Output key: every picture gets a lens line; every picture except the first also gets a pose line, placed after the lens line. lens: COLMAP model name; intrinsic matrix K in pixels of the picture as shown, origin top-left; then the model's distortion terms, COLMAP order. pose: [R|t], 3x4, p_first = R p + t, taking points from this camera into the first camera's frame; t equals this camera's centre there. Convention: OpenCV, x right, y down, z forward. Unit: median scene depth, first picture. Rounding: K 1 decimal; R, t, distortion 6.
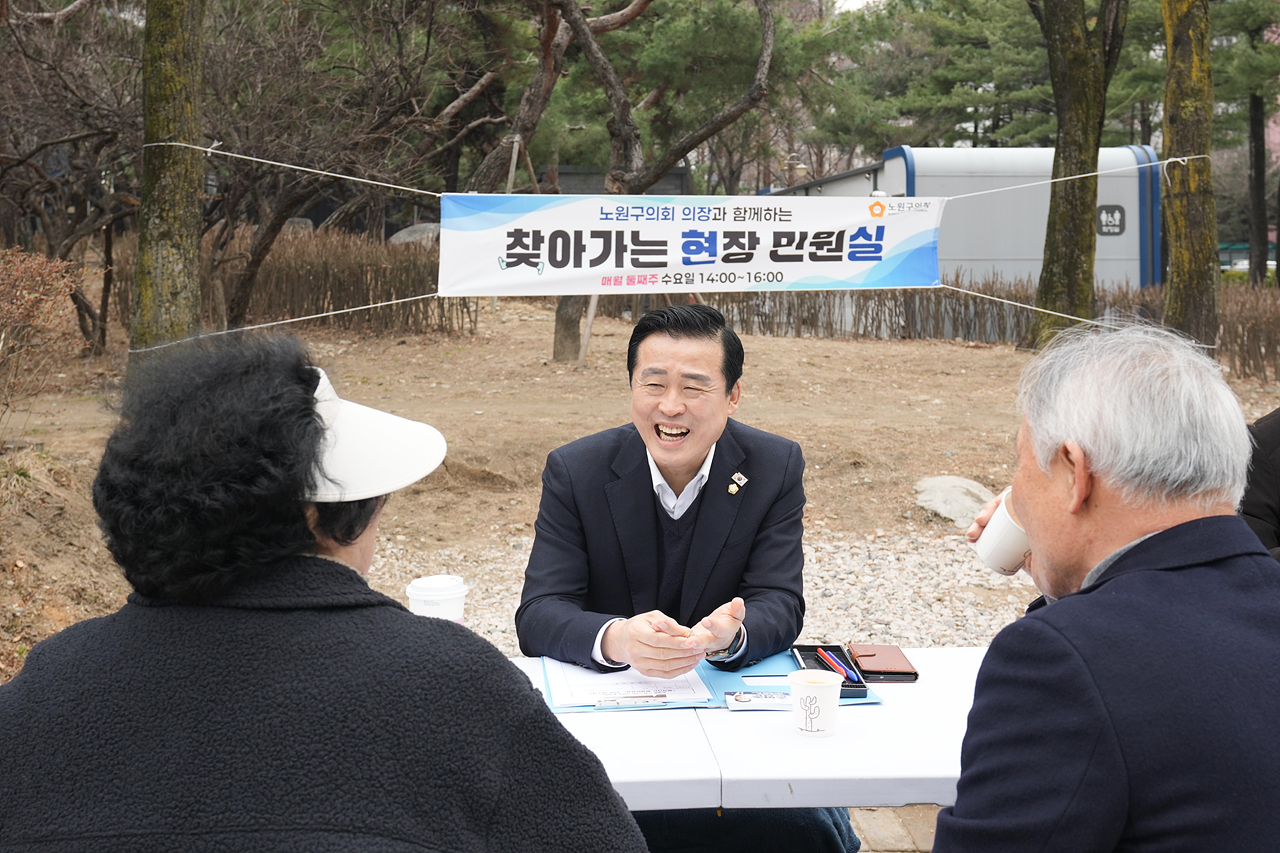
lens RADIAL K [[1443.0, 0, 677.9], [0, 1443.0, 209.3], [0, 0, 1]] dist [0.008059, 0.001434]
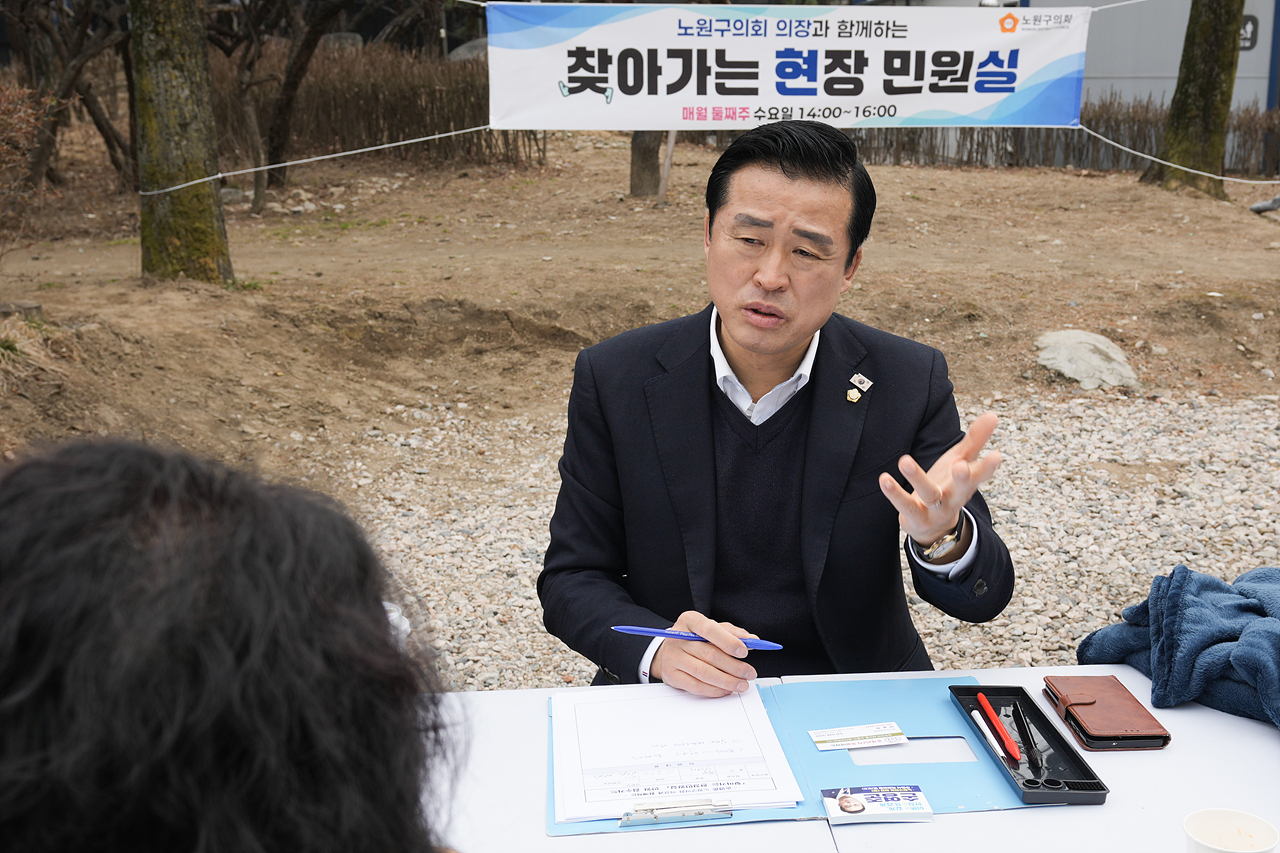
lens RADIAL K [[1460.8, 0, 776.2], [0, 1460.8, 500.4], [0, 0, 1]] dist [-0.042940, 0.049204]
pose [[0.999963, -0.004886, 0.007116, -0.003130], [0.002415, 0.949817, 0.312796, 0.001270], [-0.008288, -0.312768, 0.949794, 0.084955]]
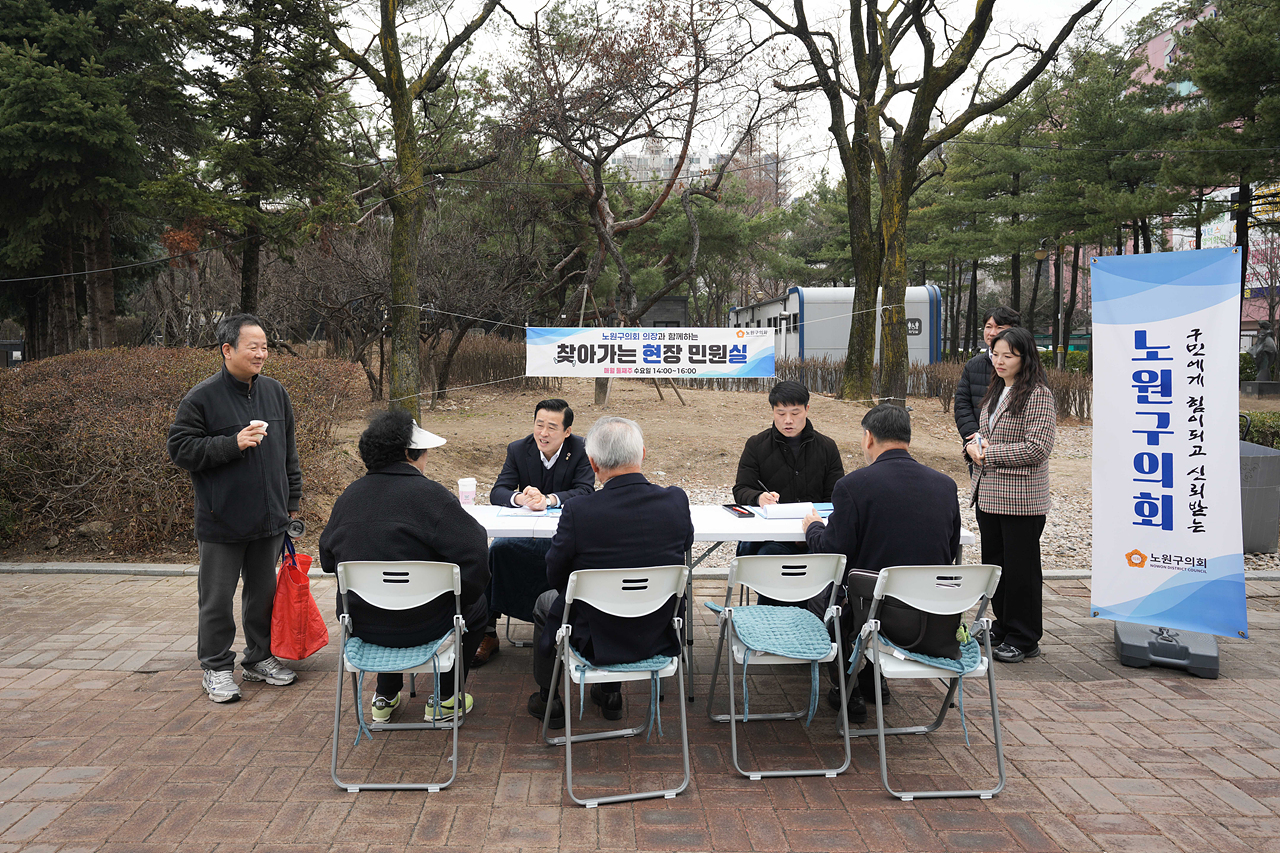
lens RADIAL K [[841.5, 0, 616.1], [0, 841.5, 415.7], [0, 0, 1]] dist [-0.029151, 0.005630]
pose [[0.994013, 0.004251, -0.109180, 0.080668], [0.009106, 0.992543, 0.121554, -0.024195], [0.108883, -0.121820, 0.986562, -0.176162]]
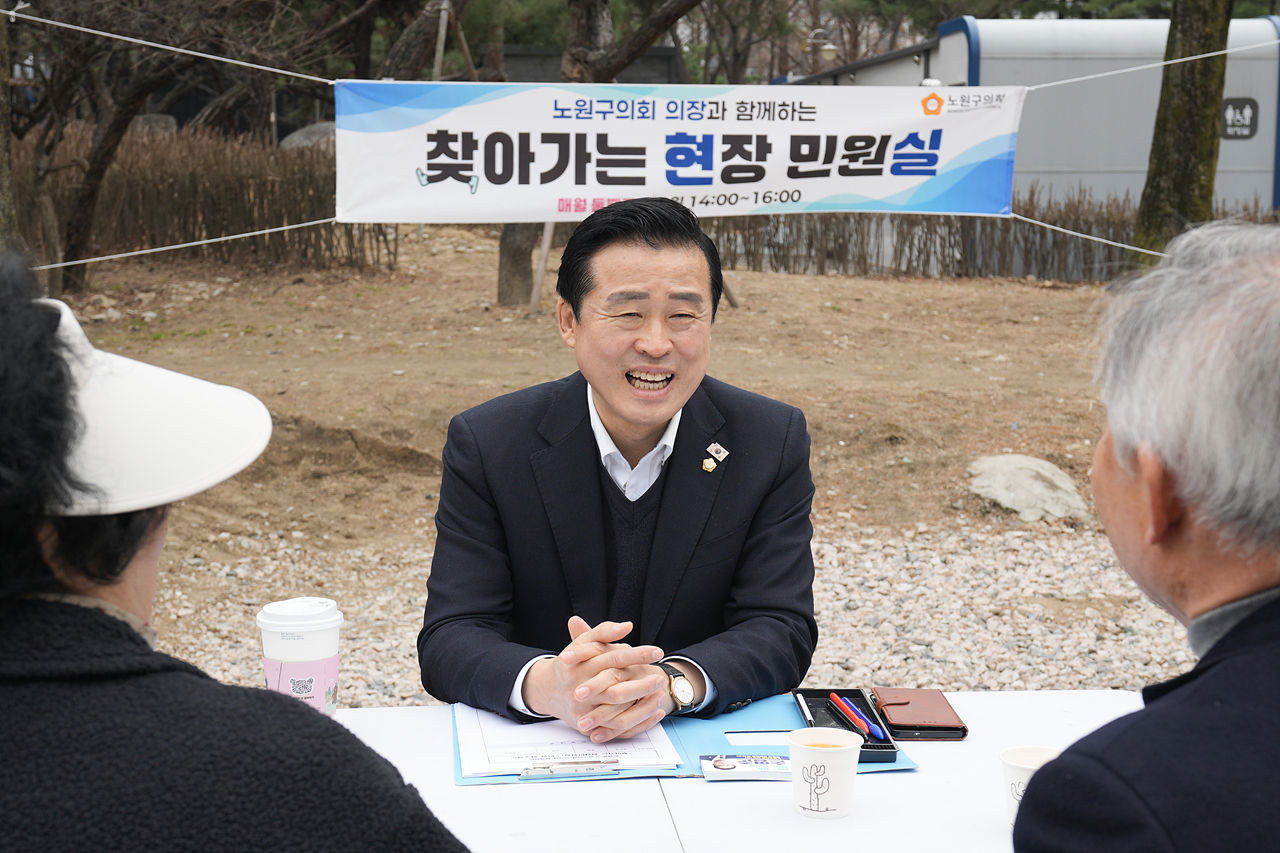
lens RADIAL K [[1860.1, 0, 679.7], [0, 1860.1, 469.7], [0, 0, 1]] dist [0.027919, 0.051808]
pose [[0.999975, -0.000252, 0.007117, 0.002791], [-0.001113, 0.981563, 0.191135, 0.003073], [-0.007034, -0.191139, 0.981538, 0.023705]]
